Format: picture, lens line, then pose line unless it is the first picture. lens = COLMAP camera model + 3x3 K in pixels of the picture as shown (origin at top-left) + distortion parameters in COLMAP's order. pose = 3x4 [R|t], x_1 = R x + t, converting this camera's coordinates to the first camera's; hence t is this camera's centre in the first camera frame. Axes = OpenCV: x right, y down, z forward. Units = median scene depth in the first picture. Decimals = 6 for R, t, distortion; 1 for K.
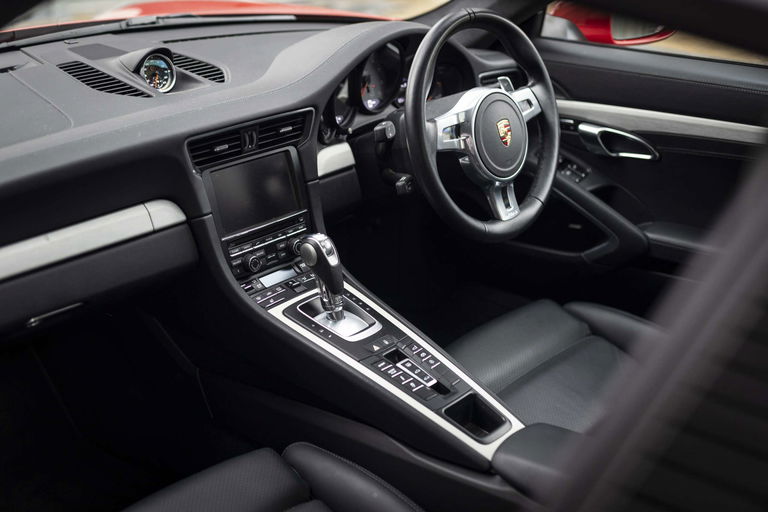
lens RADIAL K [[1106.4, 0, 384.0], [0, 1106.4, 256.0], [0, 0, 1]] dist [0.008129, 0.021007]
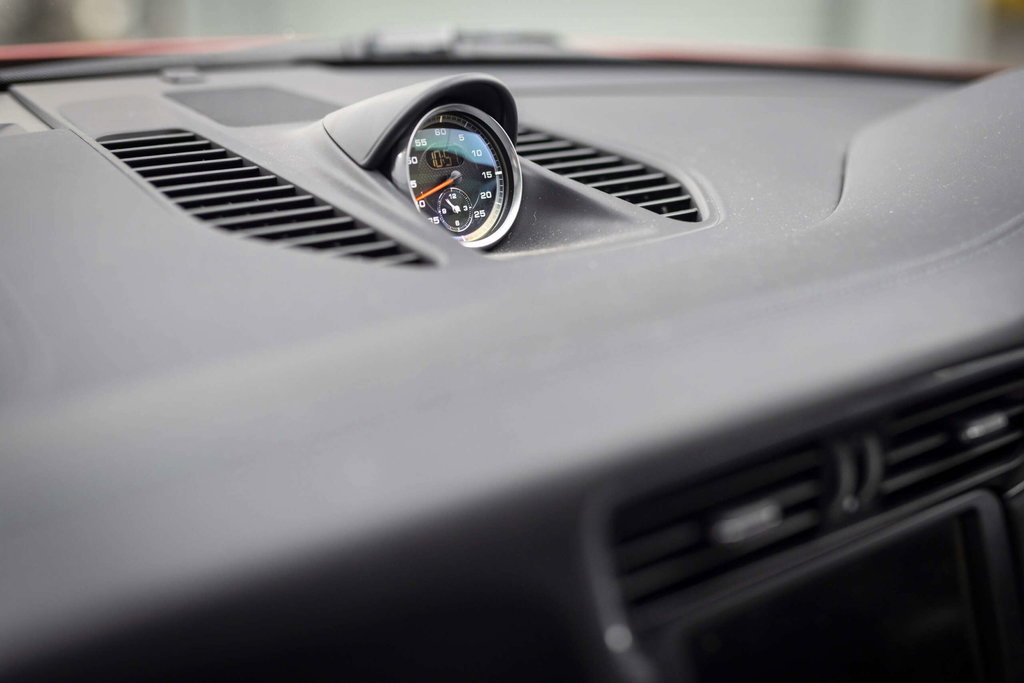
lens RADIAL K [[1475.2, 0, 512.0], [0, 1475.2, 341.5], [0, 0, 1]] dist [0.008129, 0.021007]
pose [[0.989509, 0.048987, -0.135914, -0.143219], [-0.061815, 0.993855, -0.091825, -0.095354], [0.130580, 0.099263, 0.986456, 0.663957]]
